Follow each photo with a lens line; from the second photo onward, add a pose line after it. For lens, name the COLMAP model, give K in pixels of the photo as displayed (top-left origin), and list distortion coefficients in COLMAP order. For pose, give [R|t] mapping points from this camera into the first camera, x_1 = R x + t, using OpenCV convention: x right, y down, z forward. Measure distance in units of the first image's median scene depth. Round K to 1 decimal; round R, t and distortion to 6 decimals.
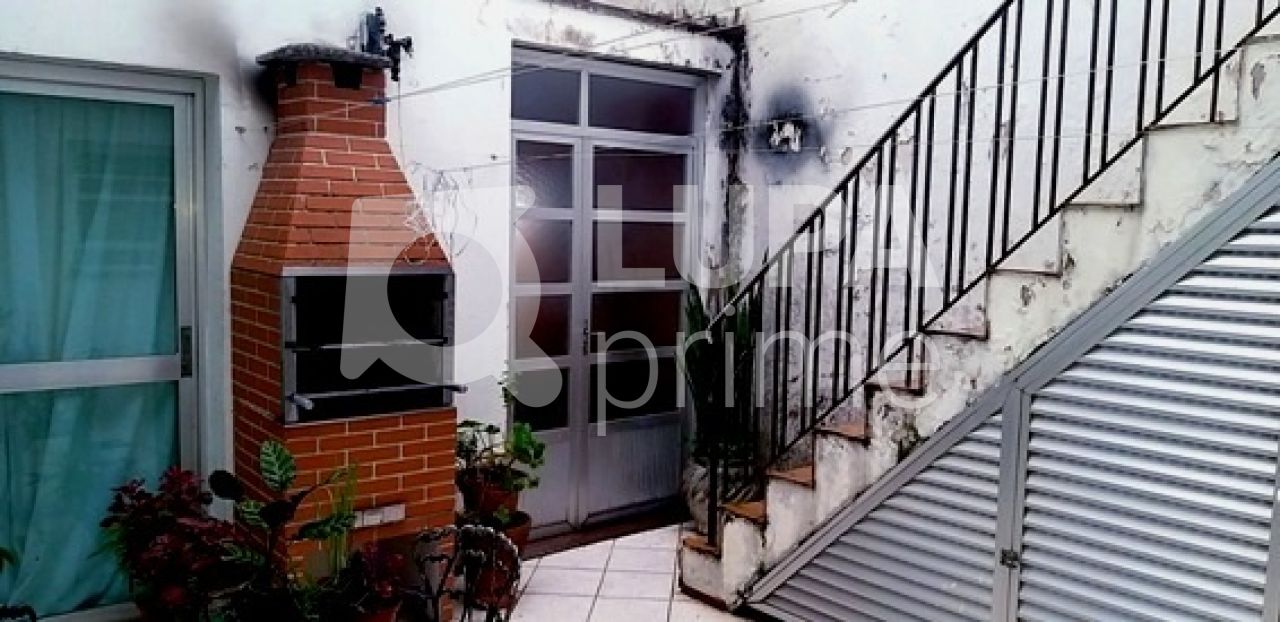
lens RADIAL K [[1004.5, 0, 639.7], [0, 1004.5, 308.5], [0, 0, 1]] dist [0.037664, -0.068821]
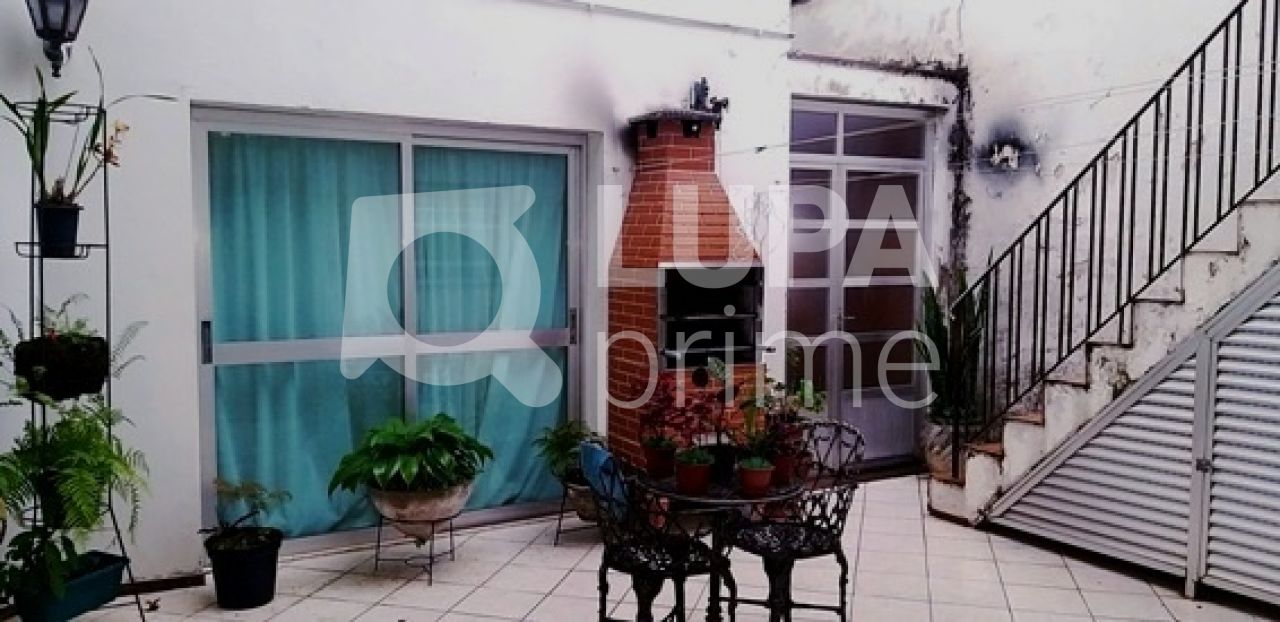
lens RADIAL K [[1004.5, 0, 628.2], [0, 1004.5, 314.7], [0, 0, 1]] dist [0.037664, -0.068821]
pose [[0.984543, -0.011946, -0.174736, -0.128556], [0.009007, 0.999804, -0.017604, 0.053156], [0.174912, 0.015758, 0.984458, -0.392526]]
